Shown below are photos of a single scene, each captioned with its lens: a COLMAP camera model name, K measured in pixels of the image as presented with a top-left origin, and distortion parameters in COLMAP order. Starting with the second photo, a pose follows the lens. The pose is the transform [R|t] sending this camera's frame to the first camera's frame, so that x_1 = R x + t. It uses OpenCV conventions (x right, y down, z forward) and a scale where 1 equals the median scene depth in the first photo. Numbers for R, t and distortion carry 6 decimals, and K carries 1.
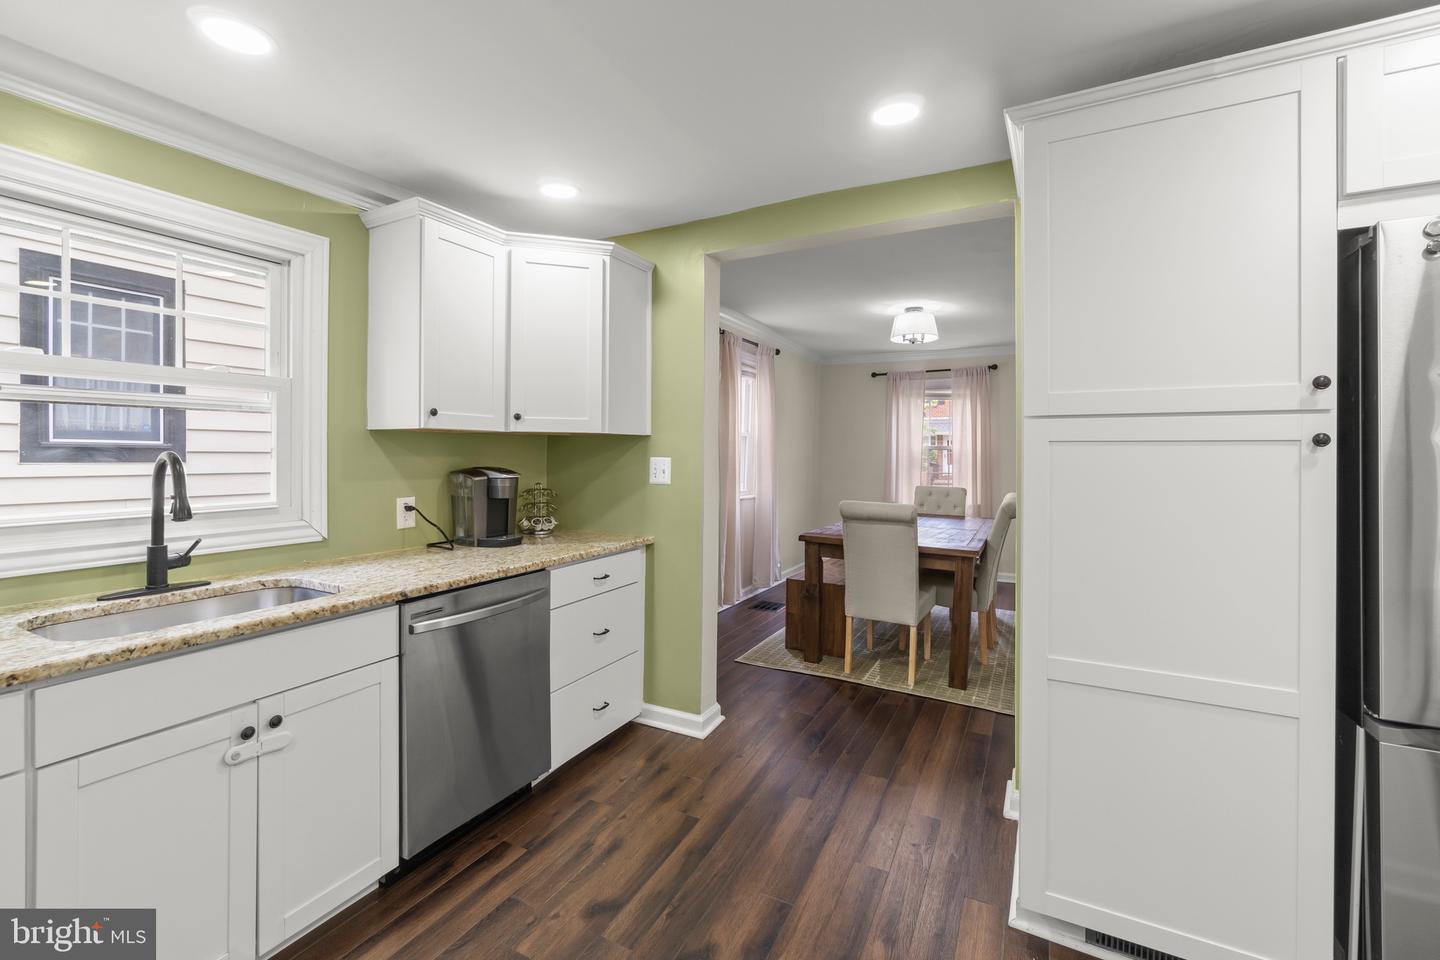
lens RADIAL K [[621.7, 0, 703.1], [0, 621.7, 454.4], [0, 0, 1]] dist [-0.002093, 0.000202]
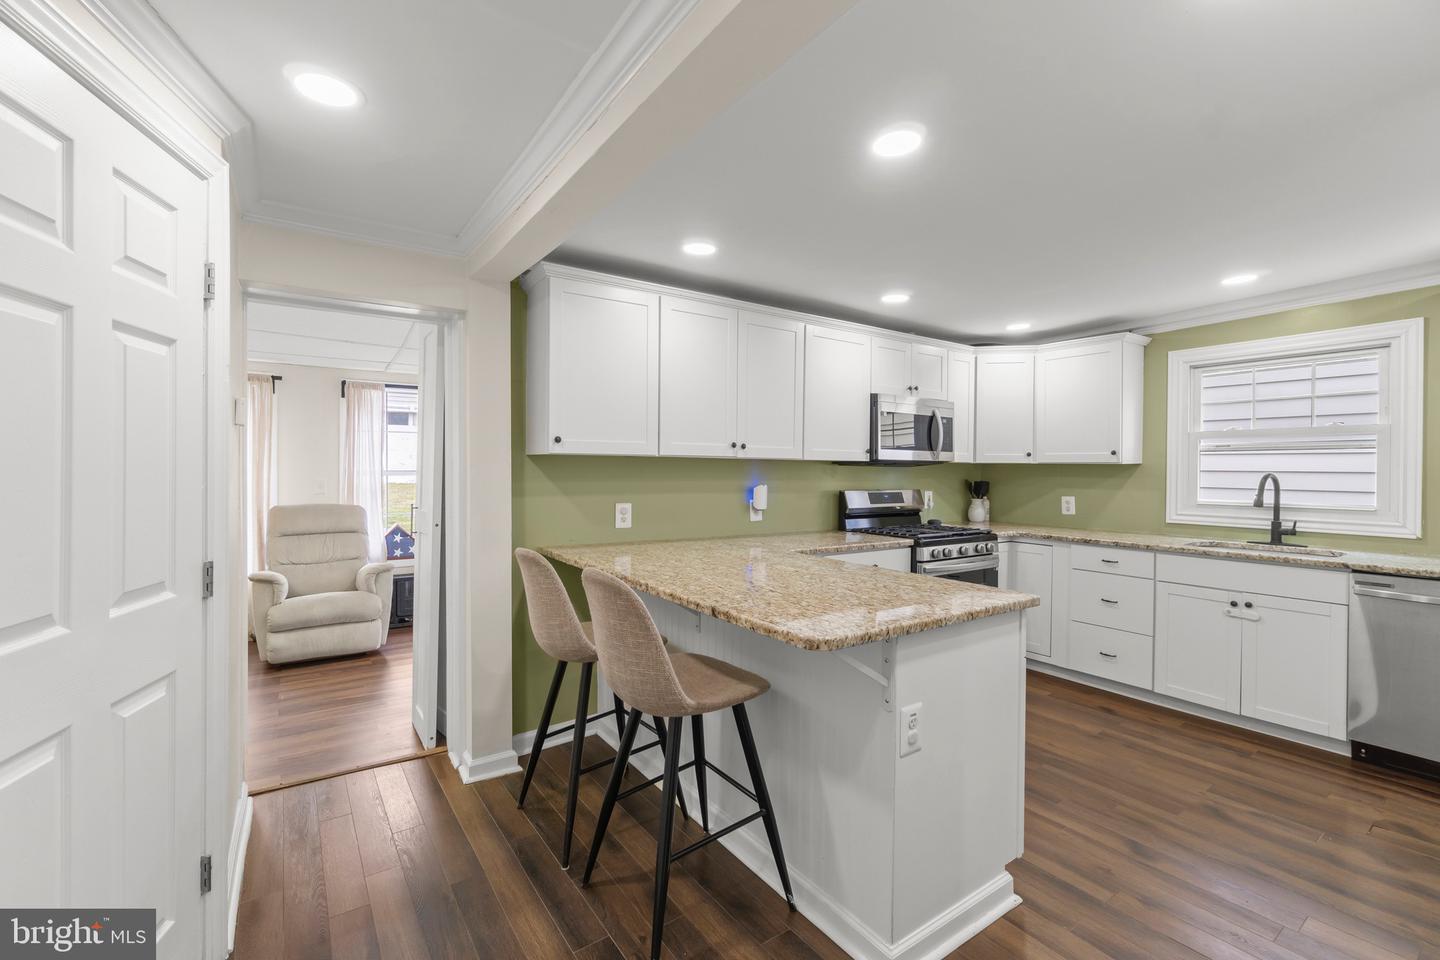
lens RADIAL K [[619.4, 0, 708.8], [0, 619.4, 471.0], [0, 0, 1]] dist [-0.000638, 0.000184]
pose [[-0.462011, -0.003617, -0.886867, 1.158060], [-0.007727, 0.999970, -0.000053, 0.000510], [0.886841, 0.006828, -0.462025, 0.213702]]
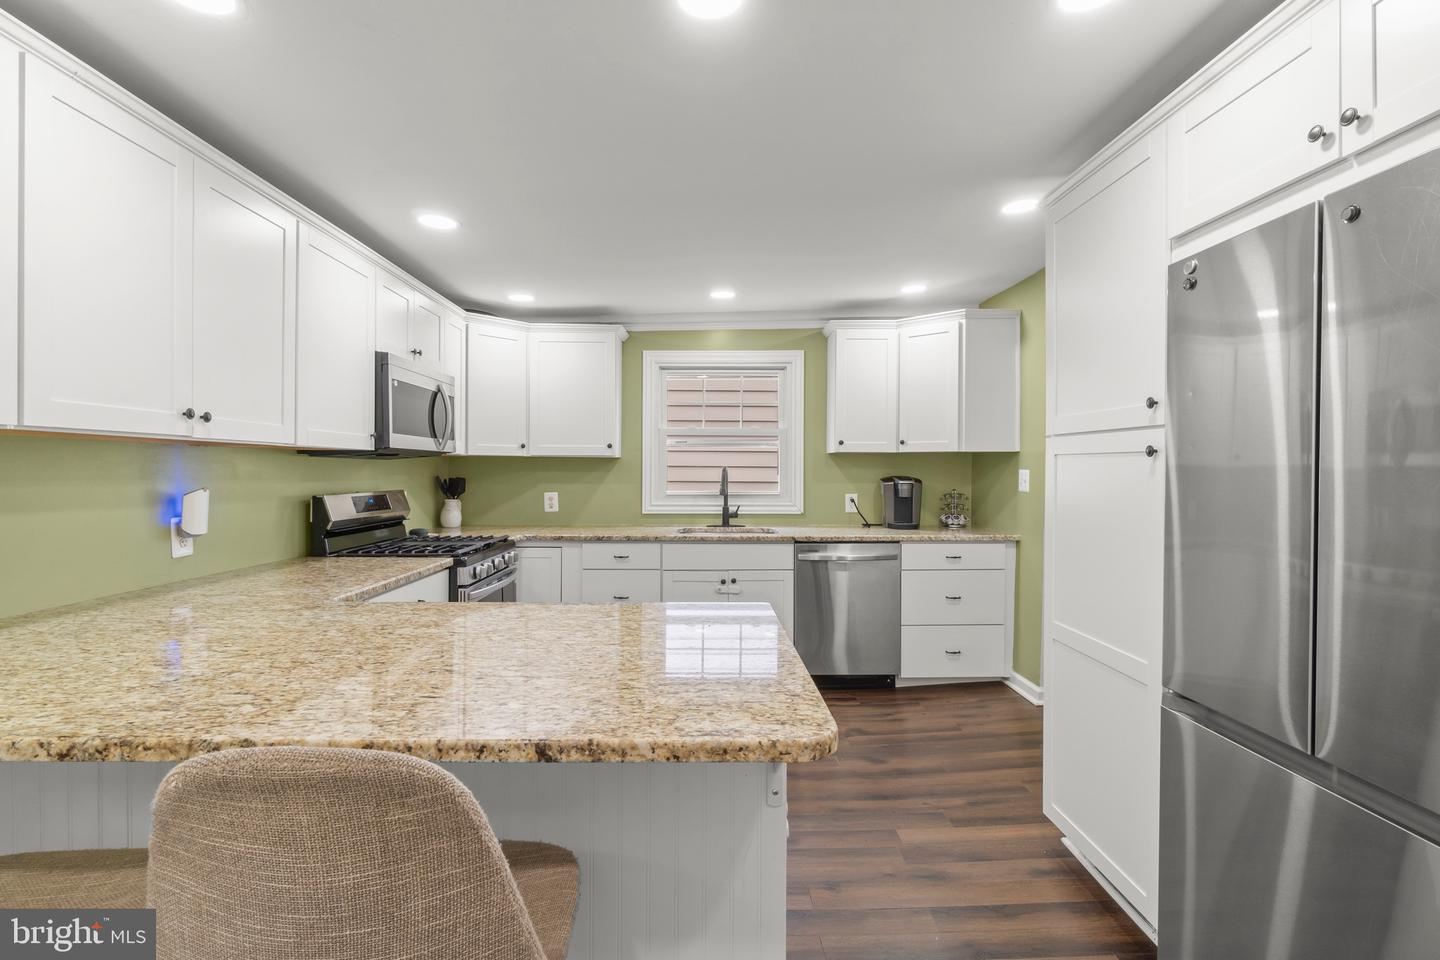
lens RADIAL K [[684.1, 0, 713.6], [0, 684.1, 471.2], [0, 0, 1]] dist [-0.000752, 0.000289]
pose [[0.487708, 0.001490, -0.873005, 0.909409], [0.000032, 0.999999, 0.001724, 0.006345], [0.873007, -0.000869, 0.487708, -0.194583]]
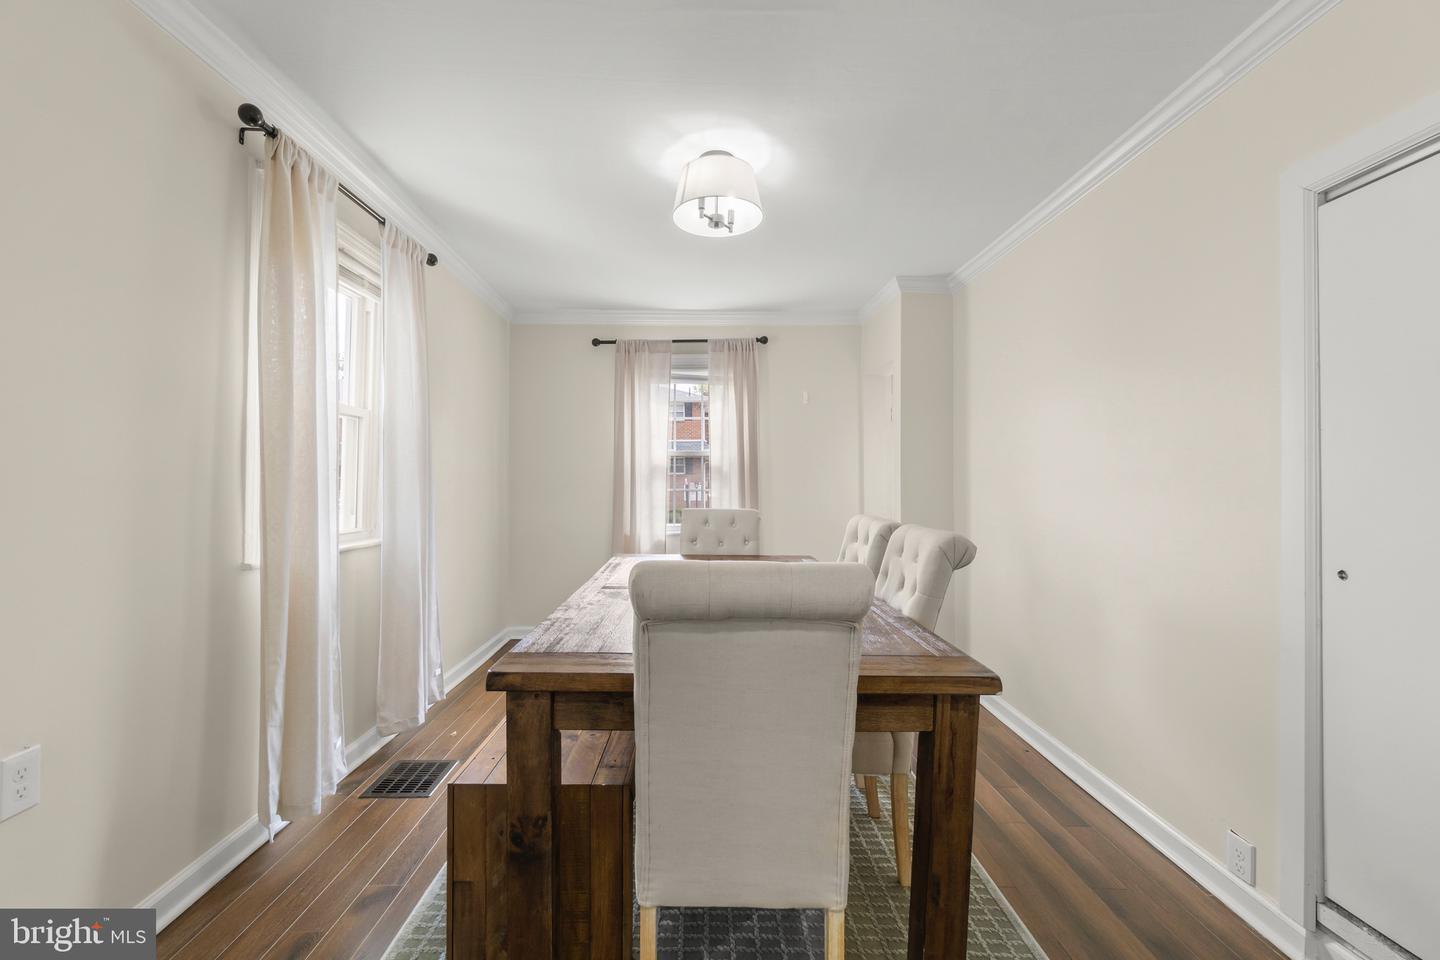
lens RADIAL K [[632.3, 0, 720.0], [0, 632.3, 480.0], [0, 0, 1]] dist [-0.000264, 0.000052]
pose [[0.864558, -0.007493, 0.502477, 0.137114], [0.009106, 0.999958, -0.000756, 0.048377], [-0.502450, 0.005230, 0.864590, 0.943849]]
